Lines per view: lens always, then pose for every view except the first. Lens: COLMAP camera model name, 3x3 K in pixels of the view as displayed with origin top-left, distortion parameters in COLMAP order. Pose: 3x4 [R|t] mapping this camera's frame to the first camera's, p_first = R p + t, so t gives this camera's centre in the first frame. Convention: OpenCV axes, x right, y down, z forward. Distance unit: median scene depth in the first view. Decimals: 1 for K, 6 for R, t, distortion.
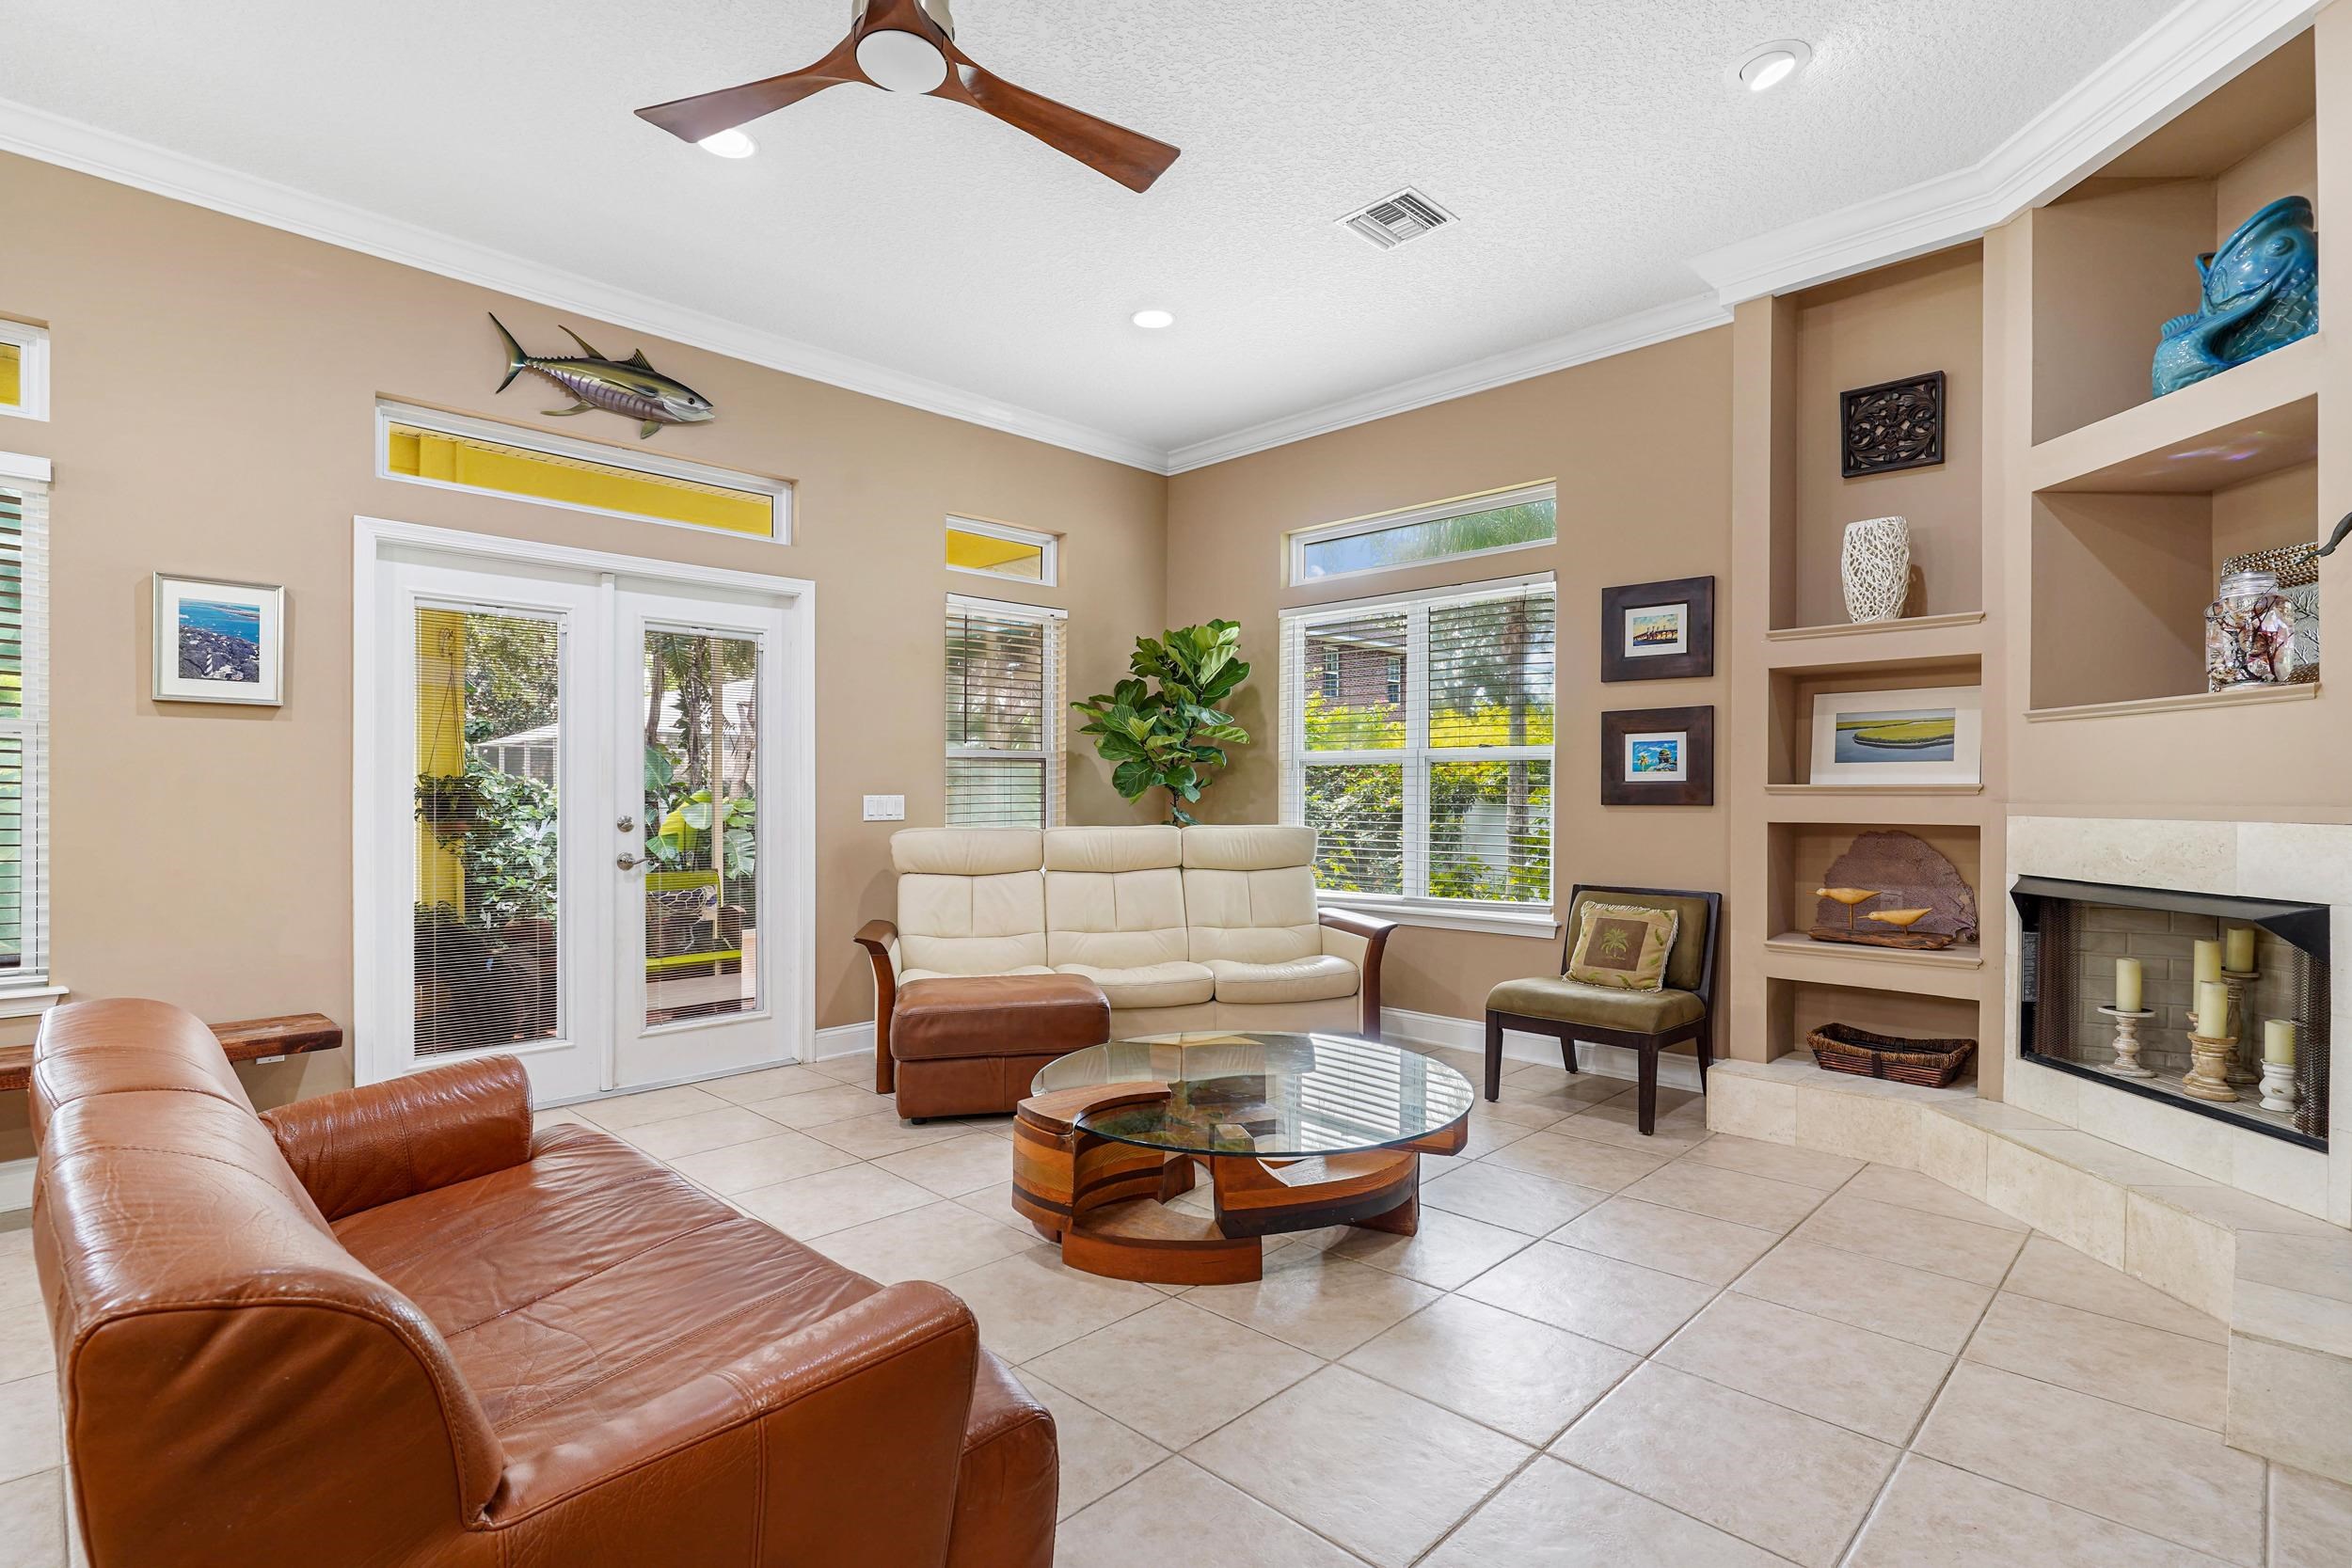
lens RADIAL K [[1142.5, 0, 1178.3], [0, 1142.5, 792.5], [0, 0, 1]] dist [0.000567, 0.001632]
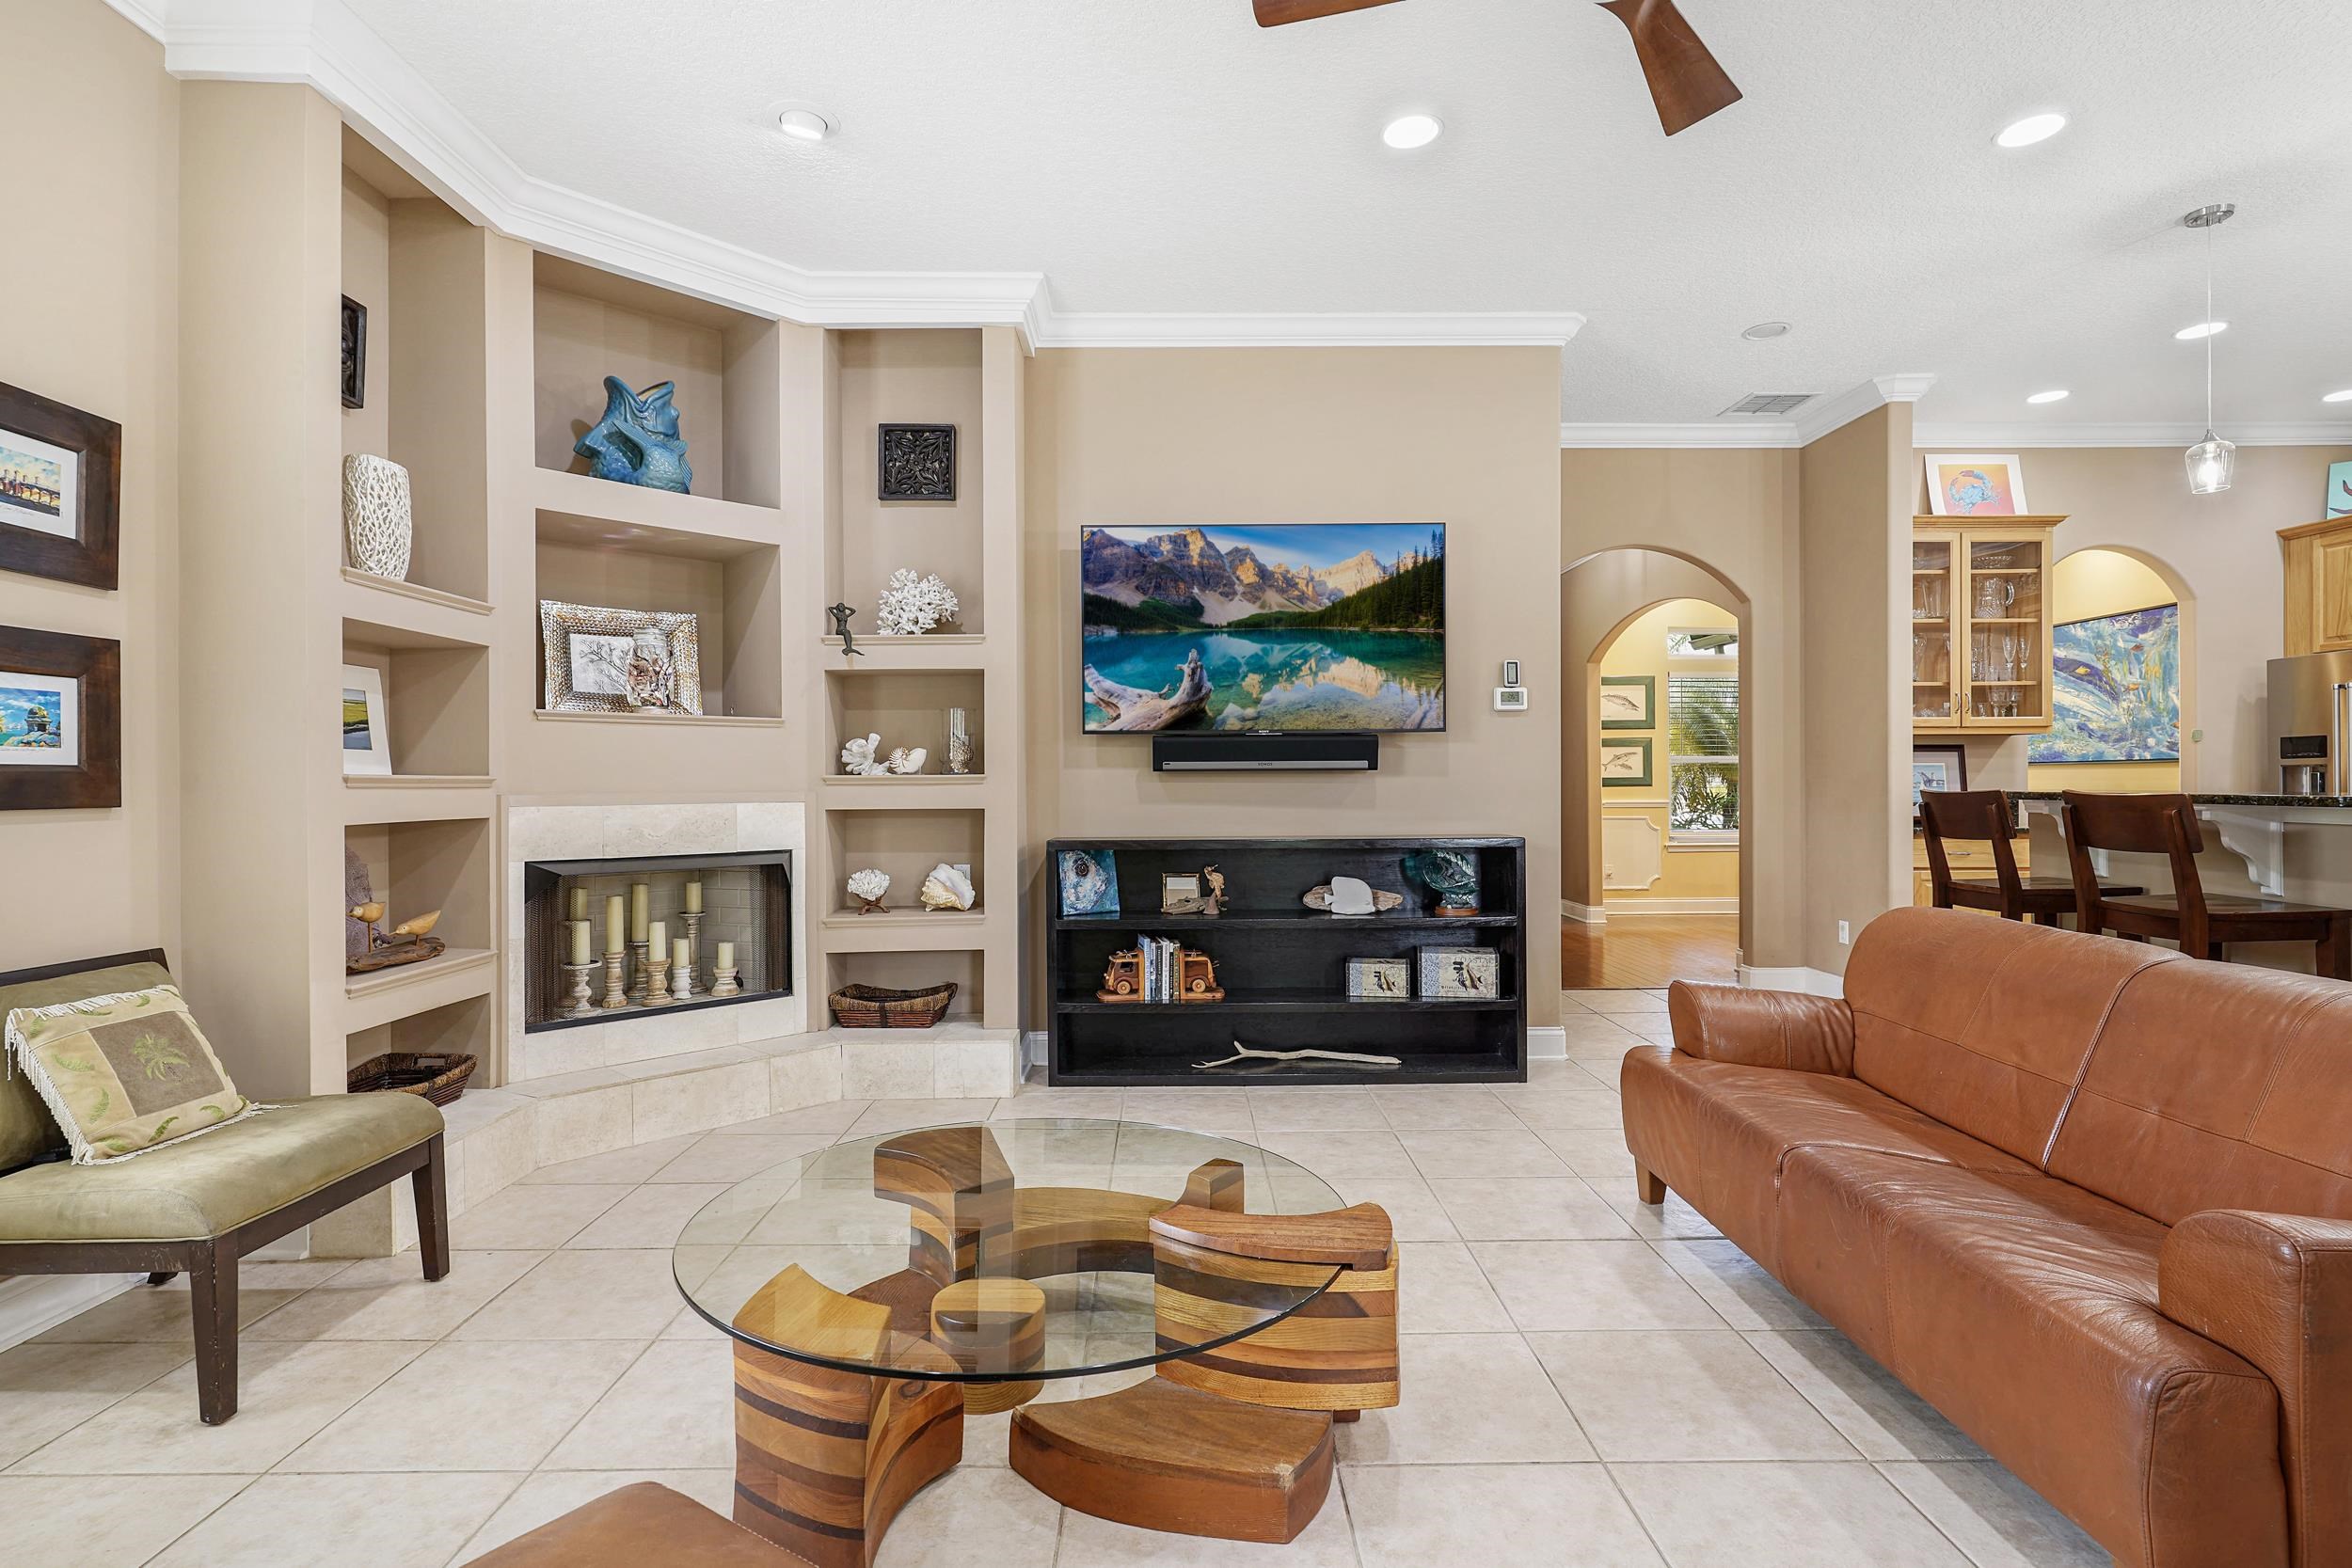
lens RADIAL K [[1137.2, 0, 1173.6], [0, 1137.2, 786.0], [0, 0, 1]] dist [-0.004938, 0.003352]
pose [[-0.704322, 0.001513, 0.709879, -0.353267], [0.004207, 0.999989, 0.002043, 0.001403], [-0.709868, 0.004426, -0.704321, 1.054104]]
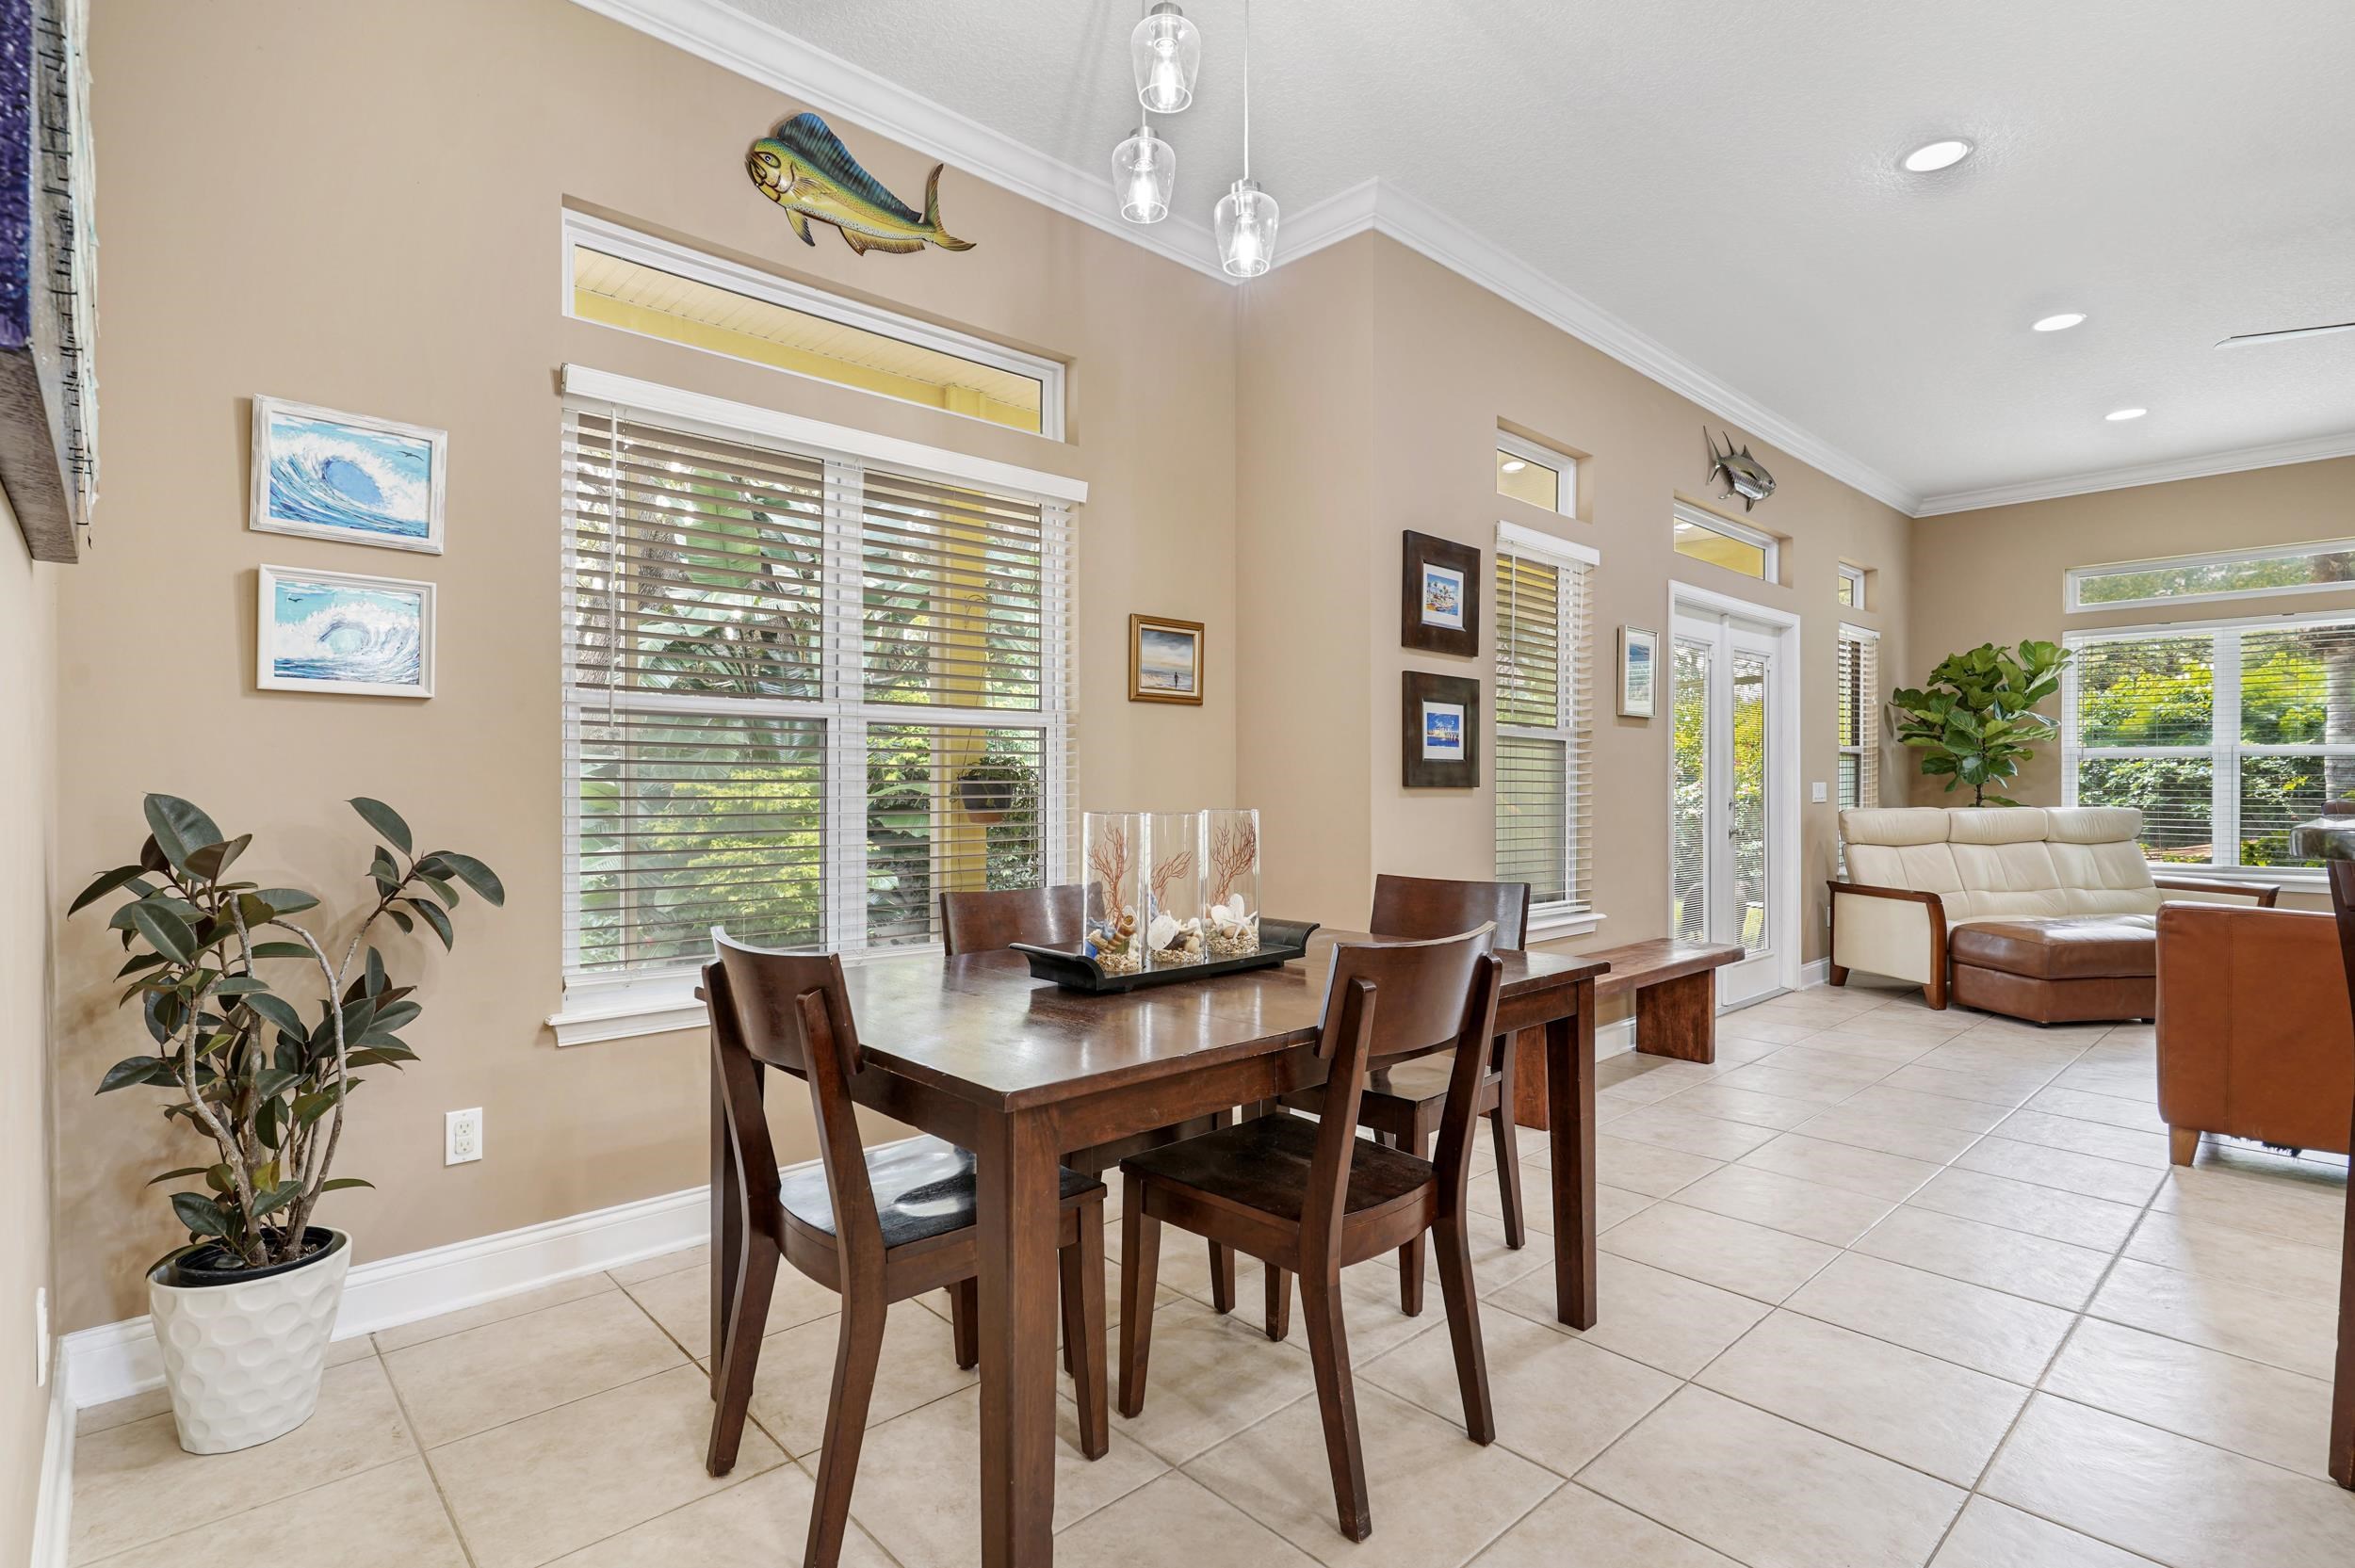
lens RADIAL K [[1138.6, 0, 1183.5], [0, 1138.6, 779.0], [0, 0, 1]] dist [-0.004938, 0.003352]
pose [[0.998735, 0.003780, -0.050140, -1.089205], [-0.003779, 0.999993, 0.000104, 0.001773], [0.050140, 0.000085, 0.998742, -0.361674]]
